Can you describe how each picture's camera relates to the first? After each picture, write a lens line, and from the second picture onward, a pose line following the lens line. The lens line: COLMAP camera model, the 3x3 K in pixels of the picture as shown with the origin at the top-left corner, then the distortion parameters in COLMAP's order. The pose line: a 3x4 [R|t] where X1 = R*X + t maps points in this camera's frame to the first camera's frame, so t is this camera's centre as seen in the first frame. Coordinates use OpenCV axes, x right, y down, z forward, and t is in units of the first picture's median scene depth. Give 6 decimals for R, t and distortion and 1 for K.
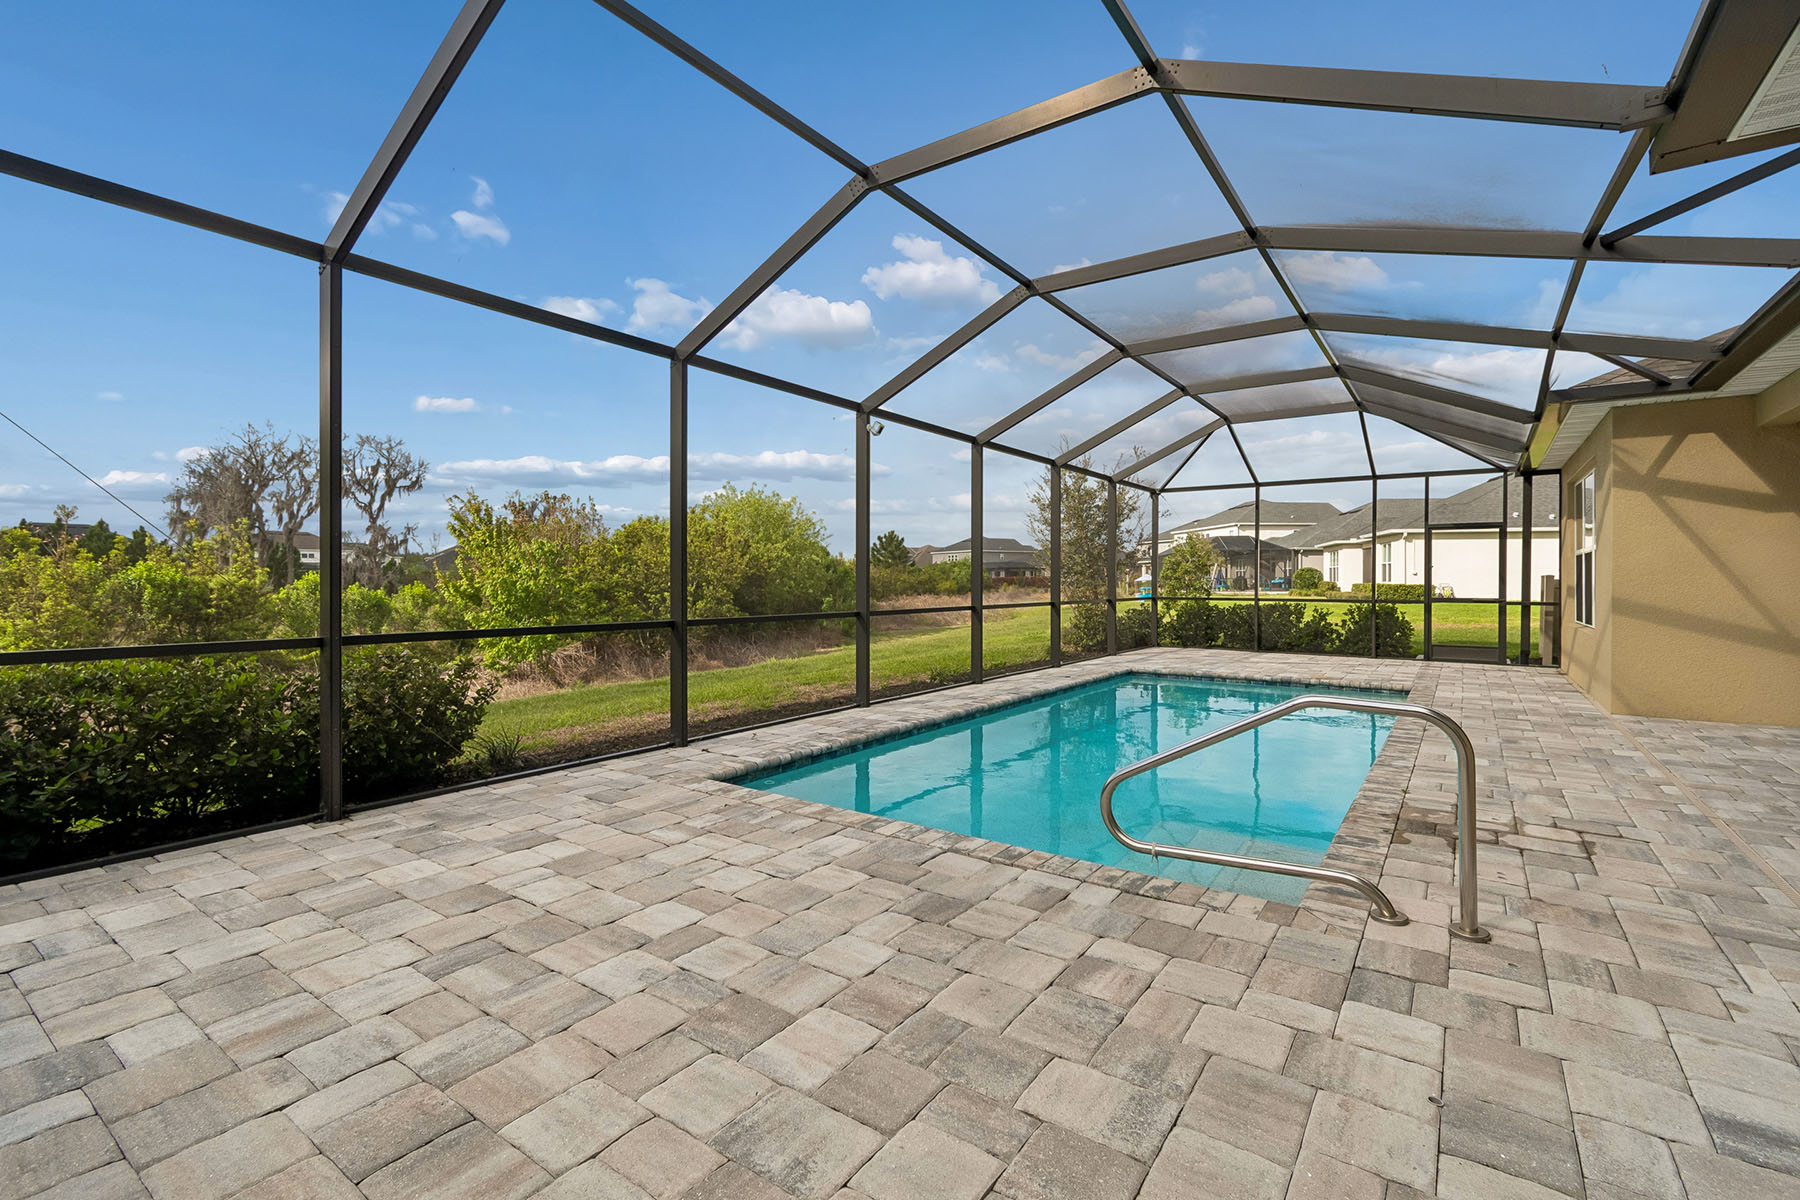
lens RADIAL K [[816.5, 0, 901.8], [0, 816.5, 593.3], [0, 0, 1]] dist [0.007129, -0.001141]
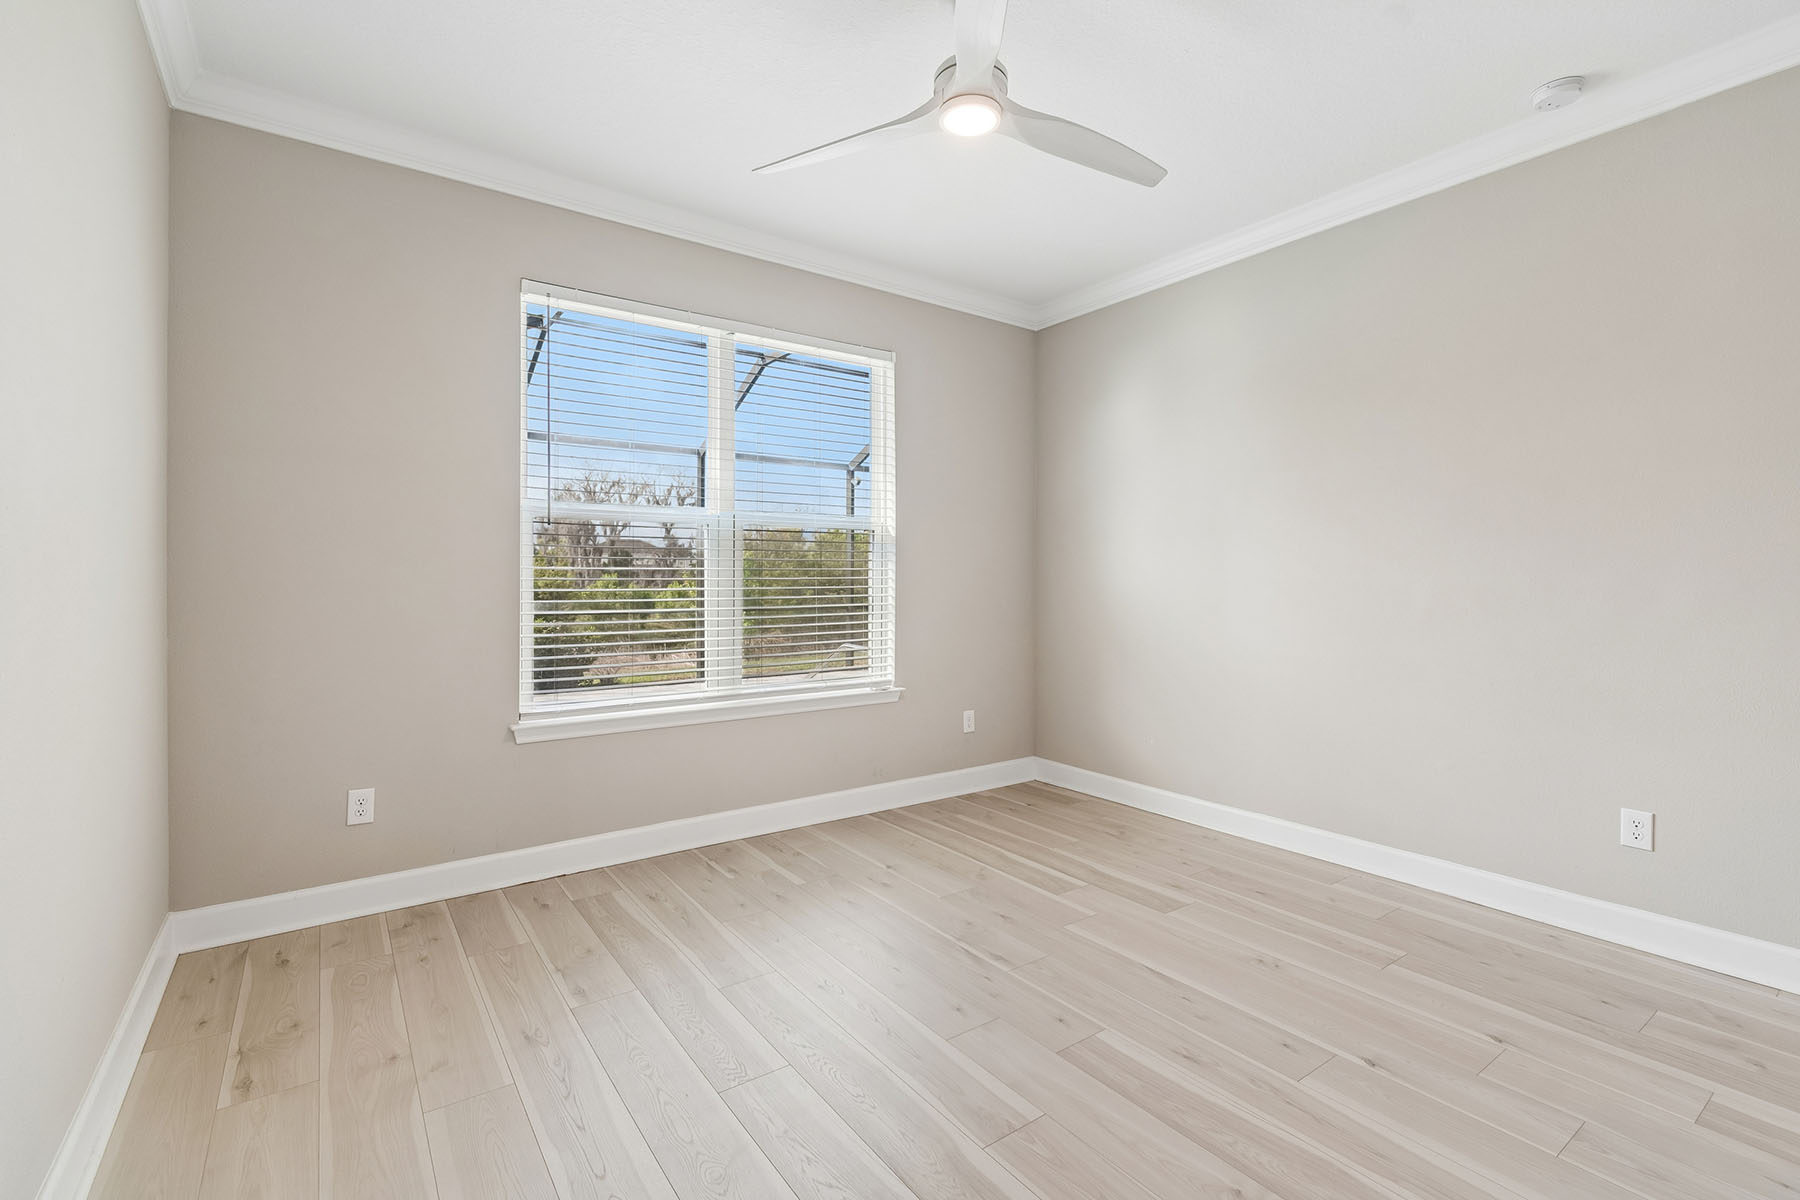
lens RADIAL K [[816.5, 0, 900.2], [0, 816.5, 580.4], [0, 0, 1]] dist [0.007129, -0.001141]
pose [[0.945930, -0.000513, -0.324371, 0.187899], [-0.003303, 0.999932, -0.011211, -0.001545], [0.324355, 0.011676, 0.945863, -0.135992]]
